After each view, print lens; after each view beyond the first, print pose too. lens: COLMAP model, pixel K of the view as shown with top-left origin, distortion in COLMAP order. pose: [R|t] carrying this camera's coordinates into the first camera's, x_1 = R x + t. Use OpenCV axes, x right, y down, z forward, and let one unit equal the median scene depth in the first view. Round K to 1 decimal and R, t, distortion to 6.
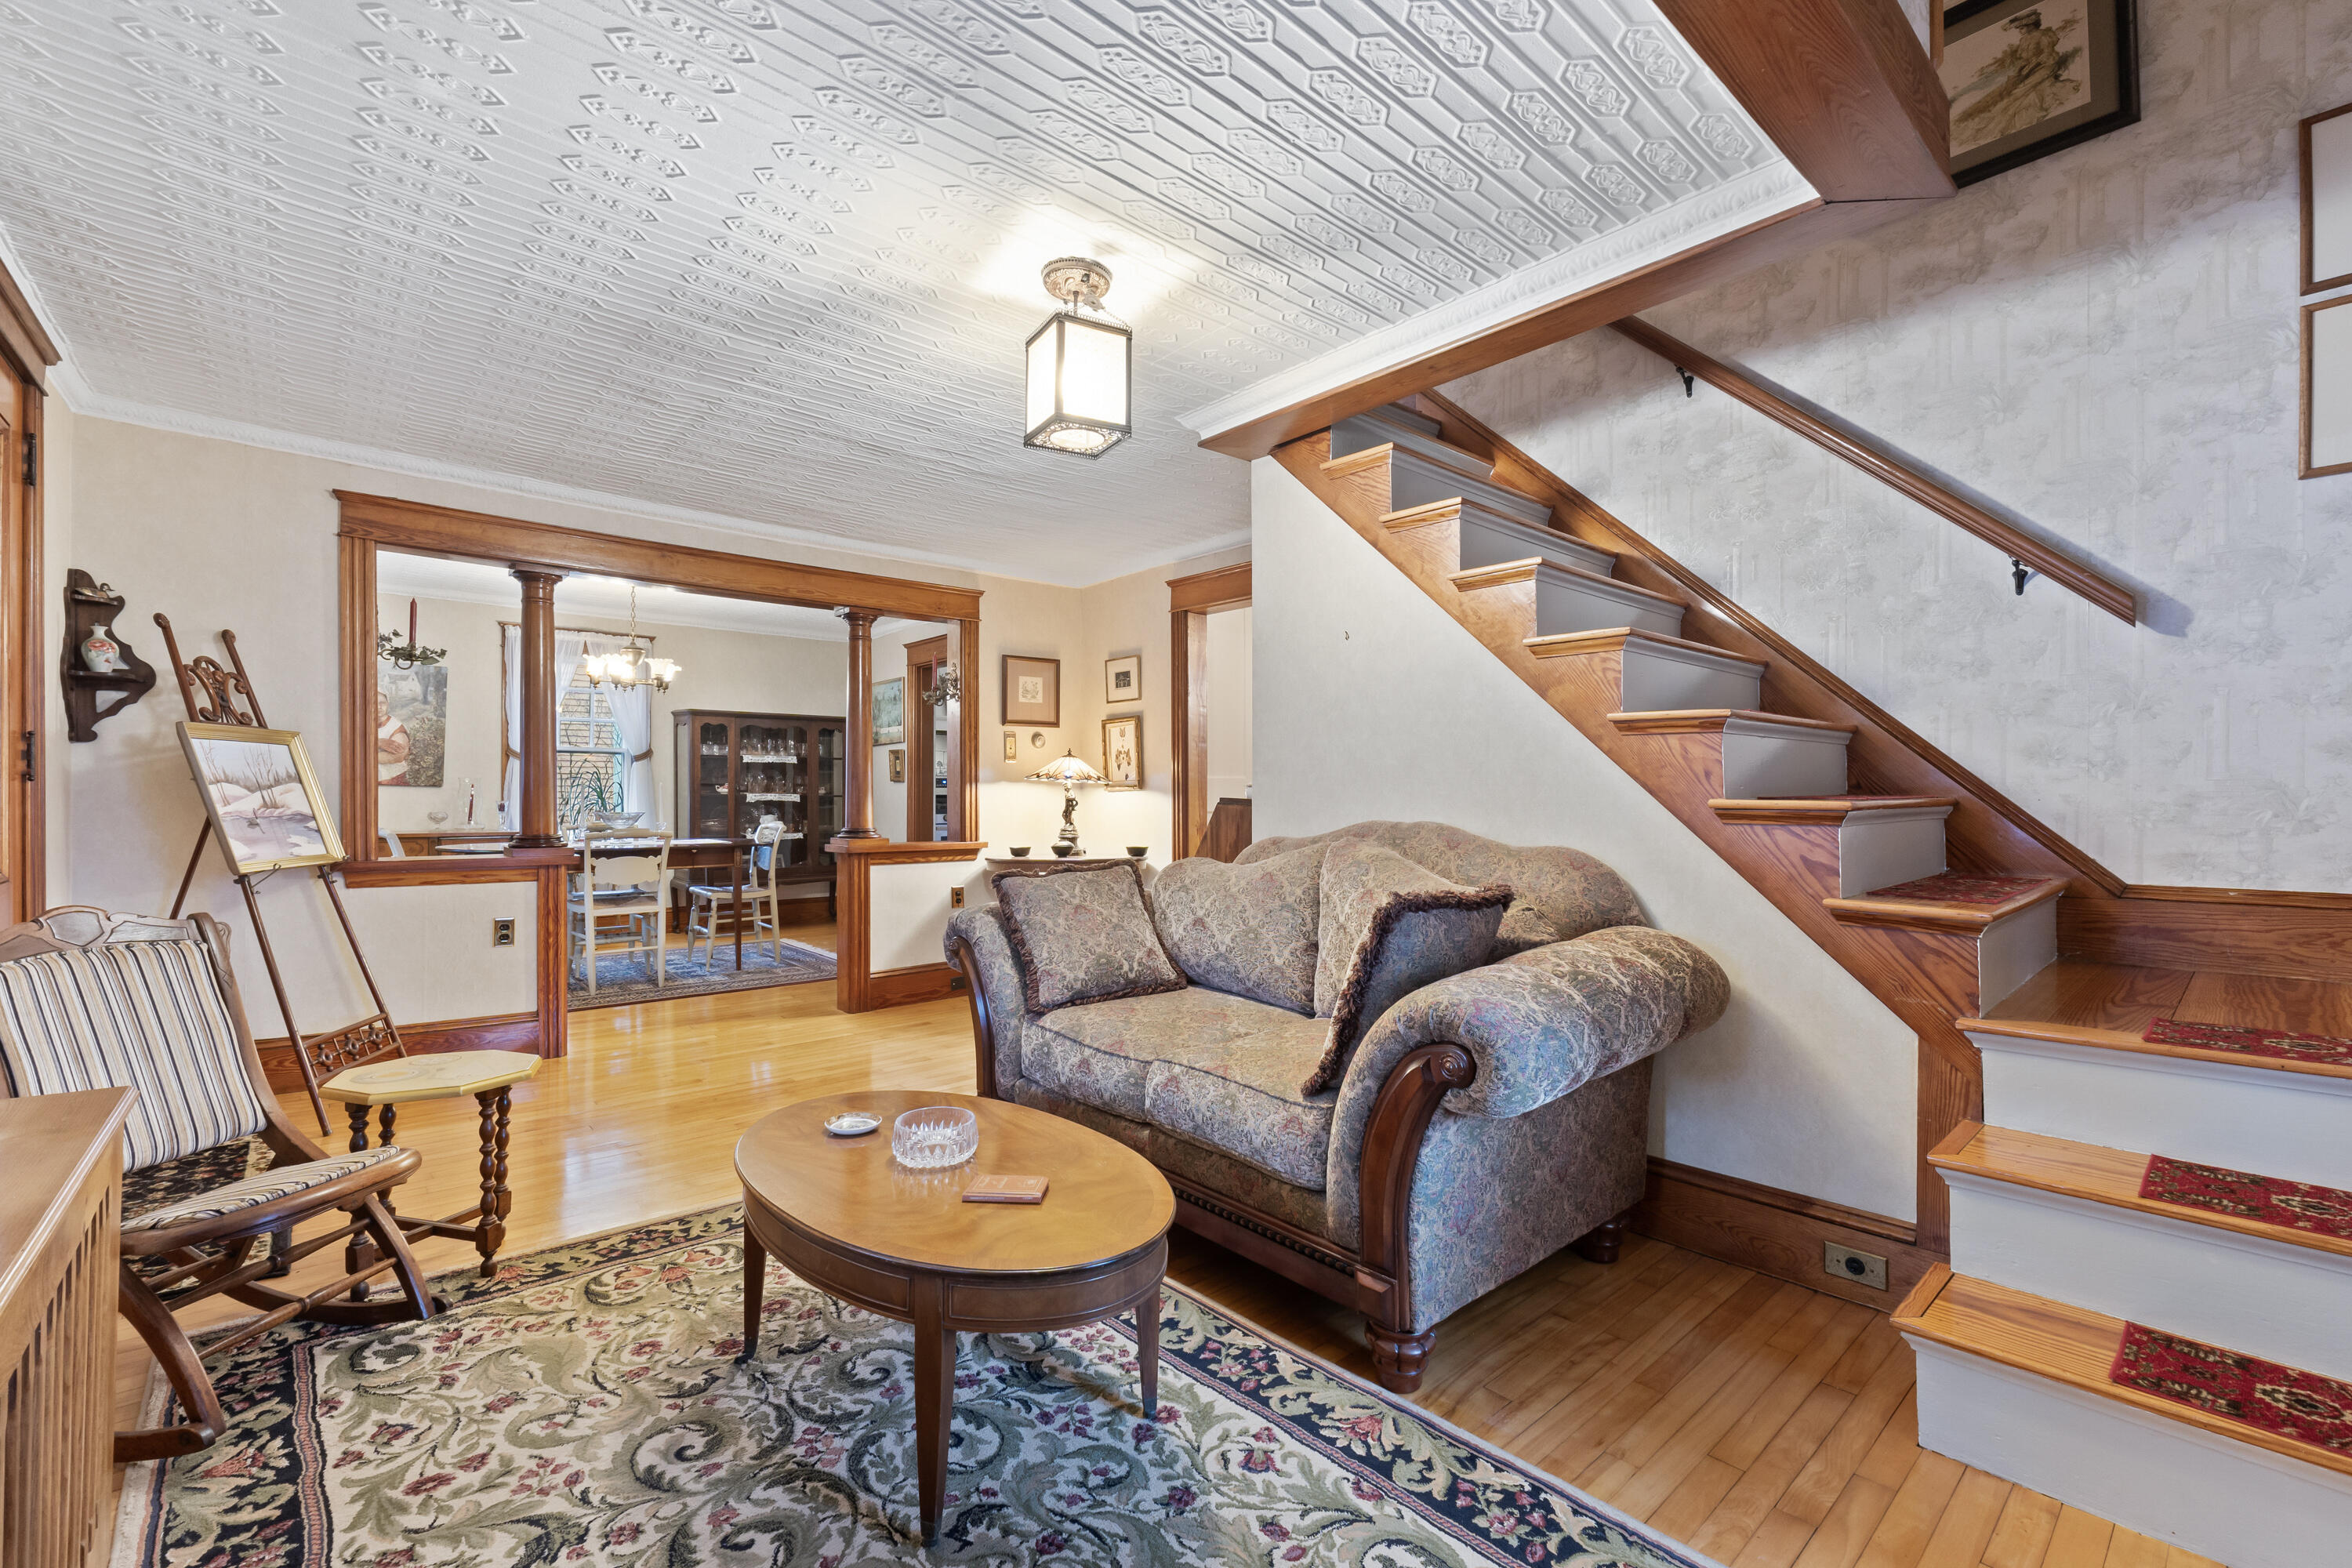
lens RADIAL K [[1000.7, 0, 1175.3], [0, 1000.7, 793.4], [0, 0, 1]] dist [0.000091, -0.000306]
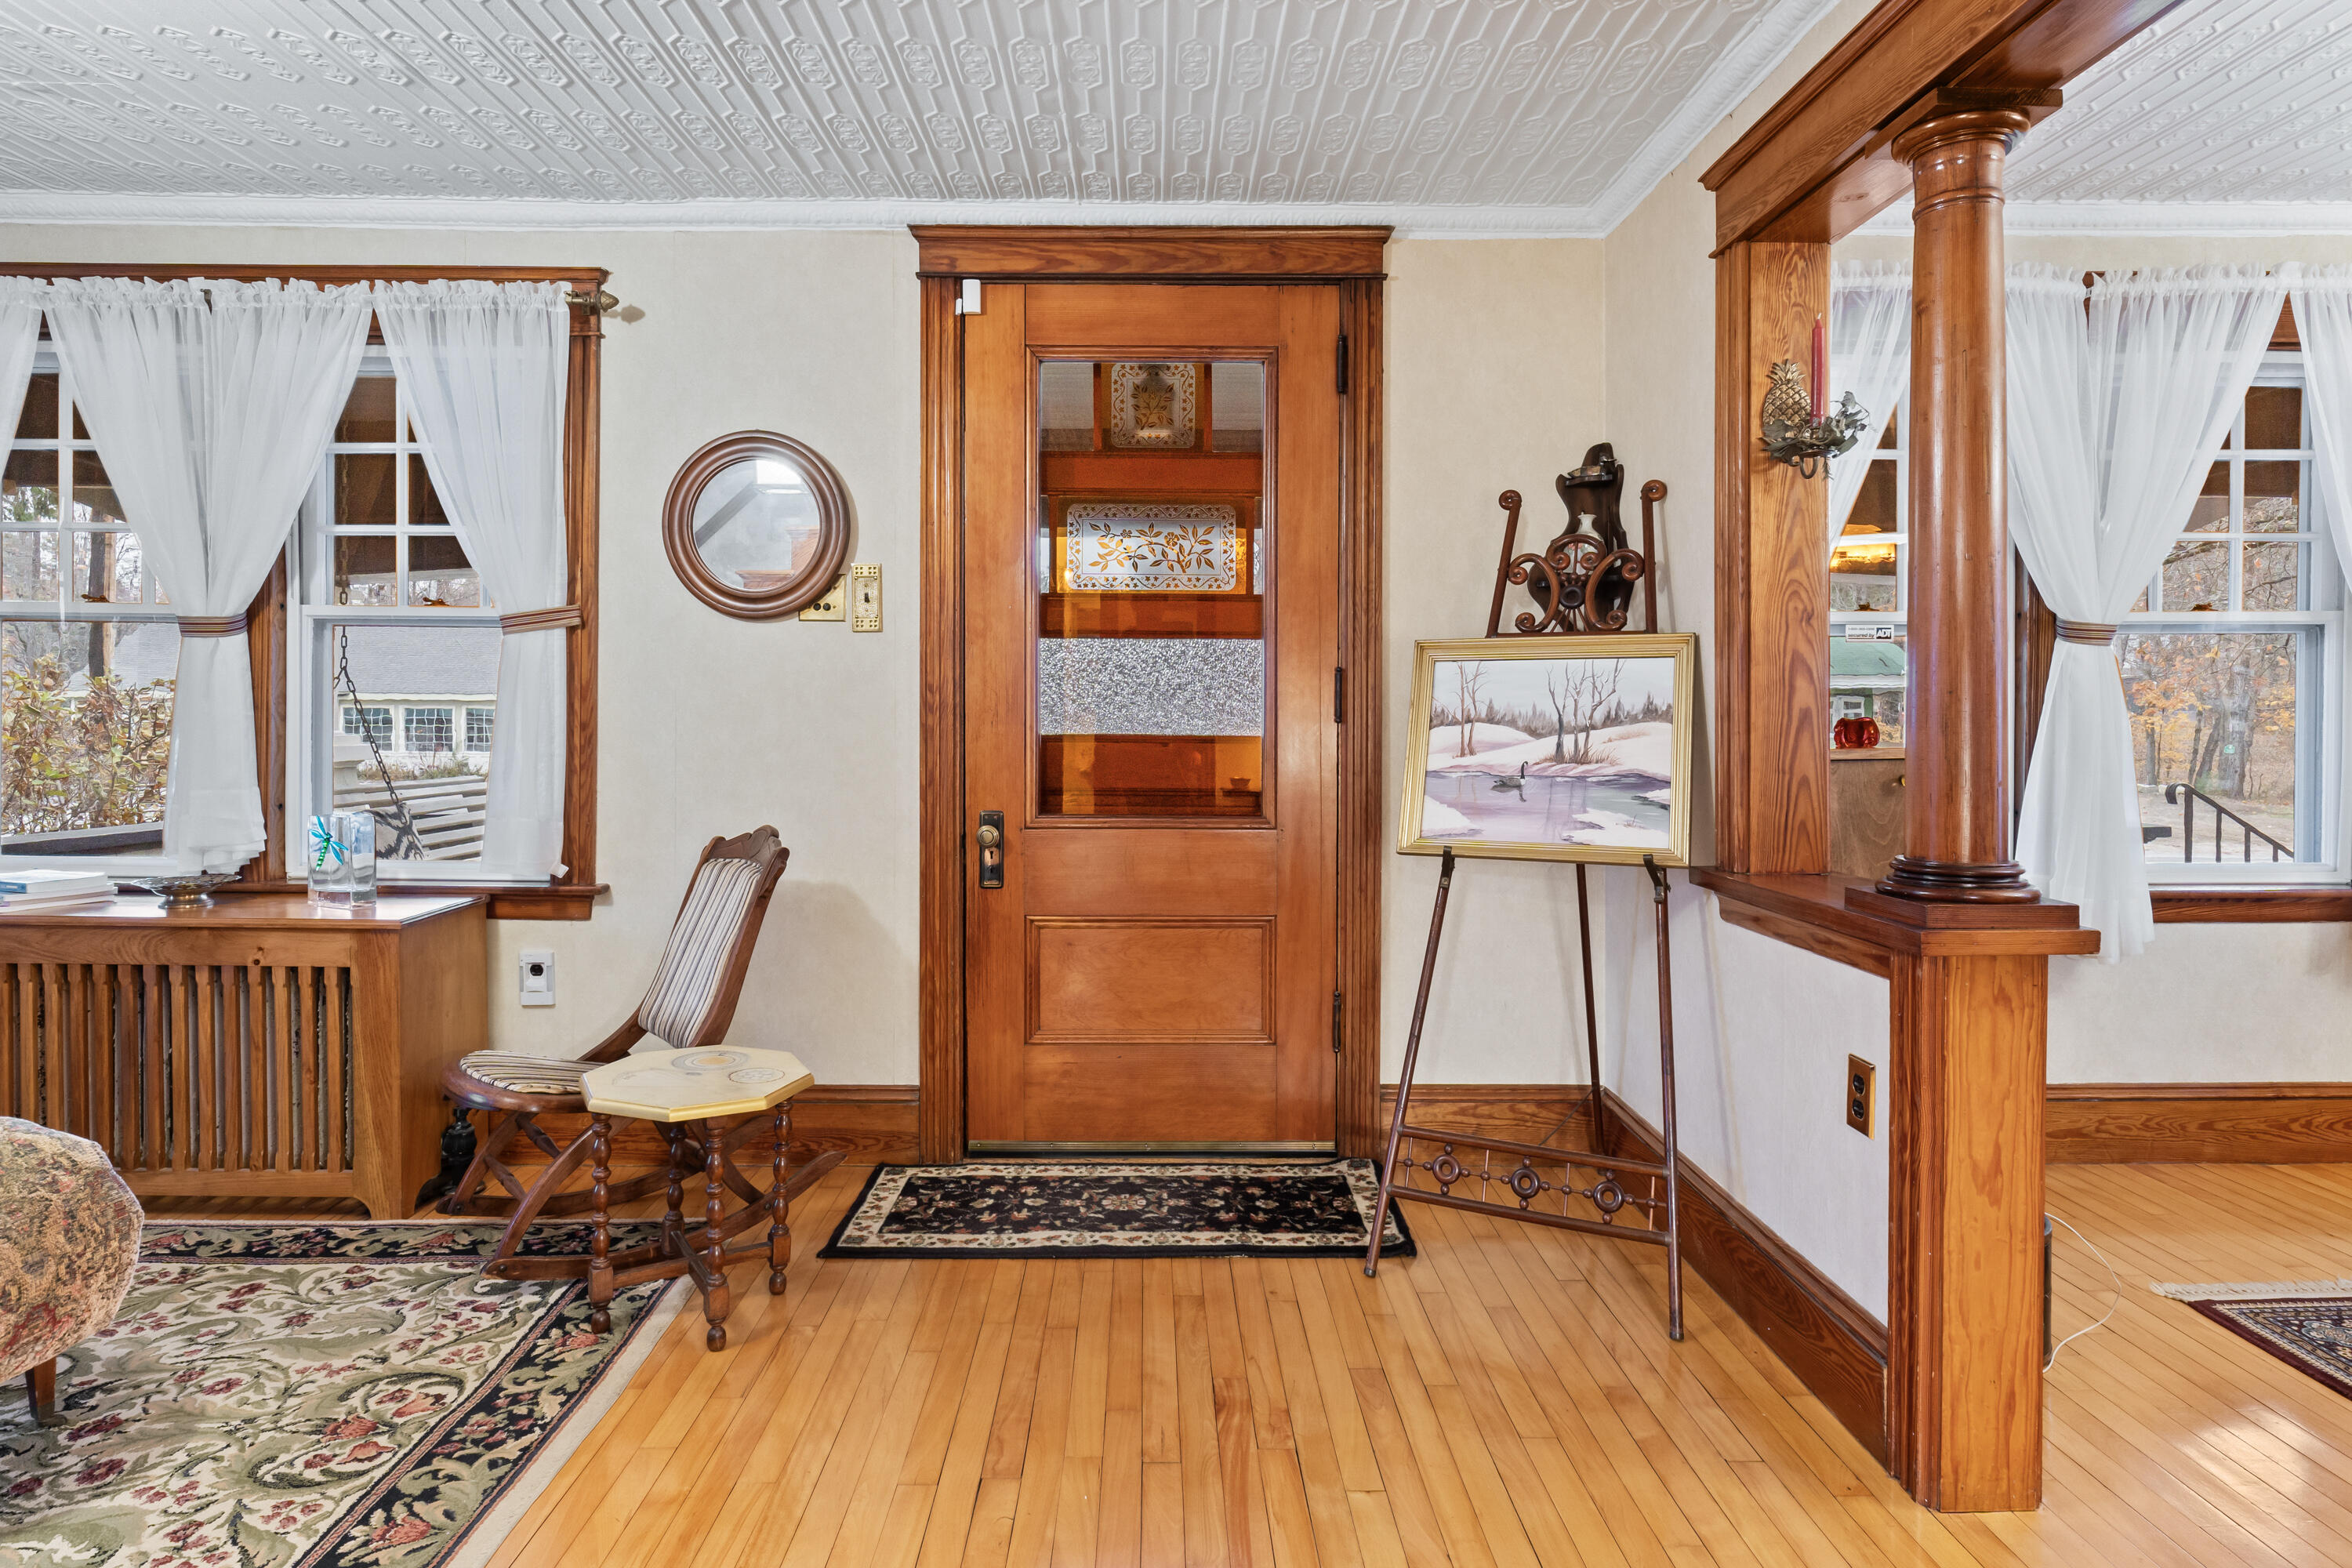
lens RADIAL K [[1329.2, 0, 1173.6], [0, 1329.2, 735.8], [0, 0, 1]] dist [-0.001024, -0.000119]
pose [[-0.653883, -0.000755, -0.756595, -0.077988], [-0.009077, 0.999935, 0.006847, -0.003594], [0.756541, 0.011345, -0.653847, 0.887397]]
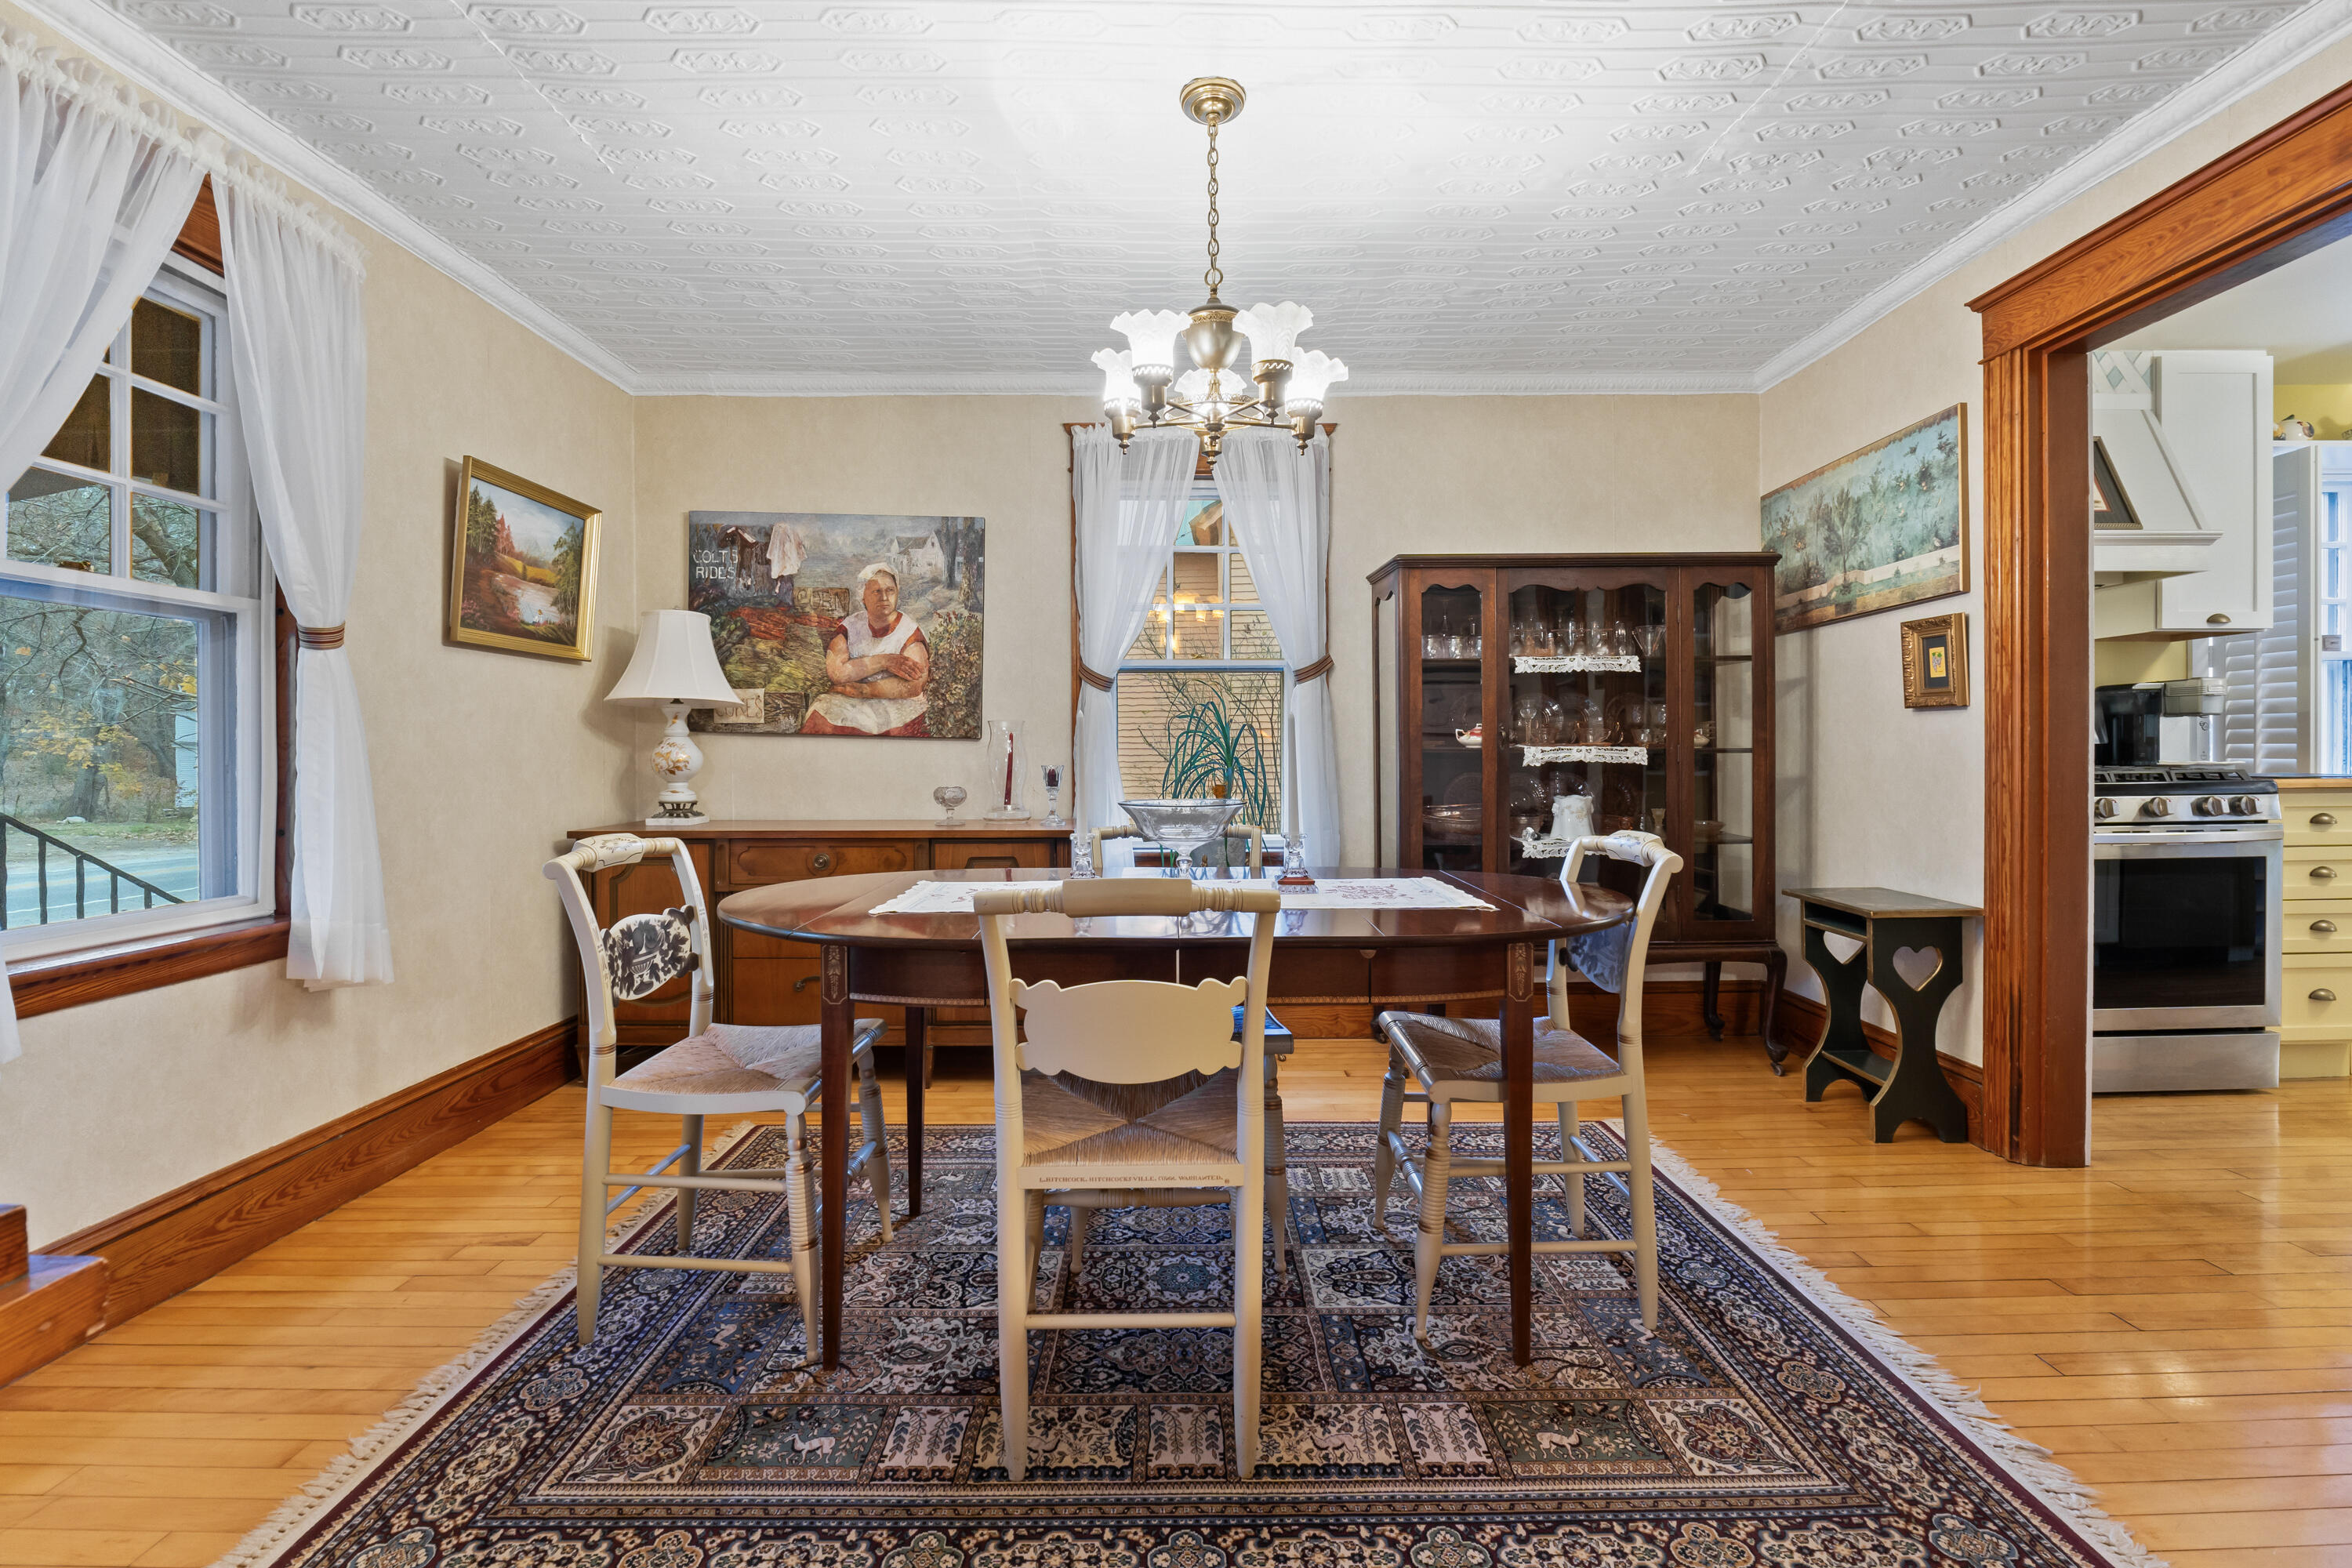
lens RADIAL K [[988.0, 0, 1178.5], [0, 988.0, 751.8], [0, 0, 1]] dist [-0.002400, -0.000170]
pose [[0.751306, -0.008886, -0.659894, -0.373791], [0.009300, 0.999953, -0.002877, 0.003367], [0.659888, -0.003976, 0.751353, 0.838468]]
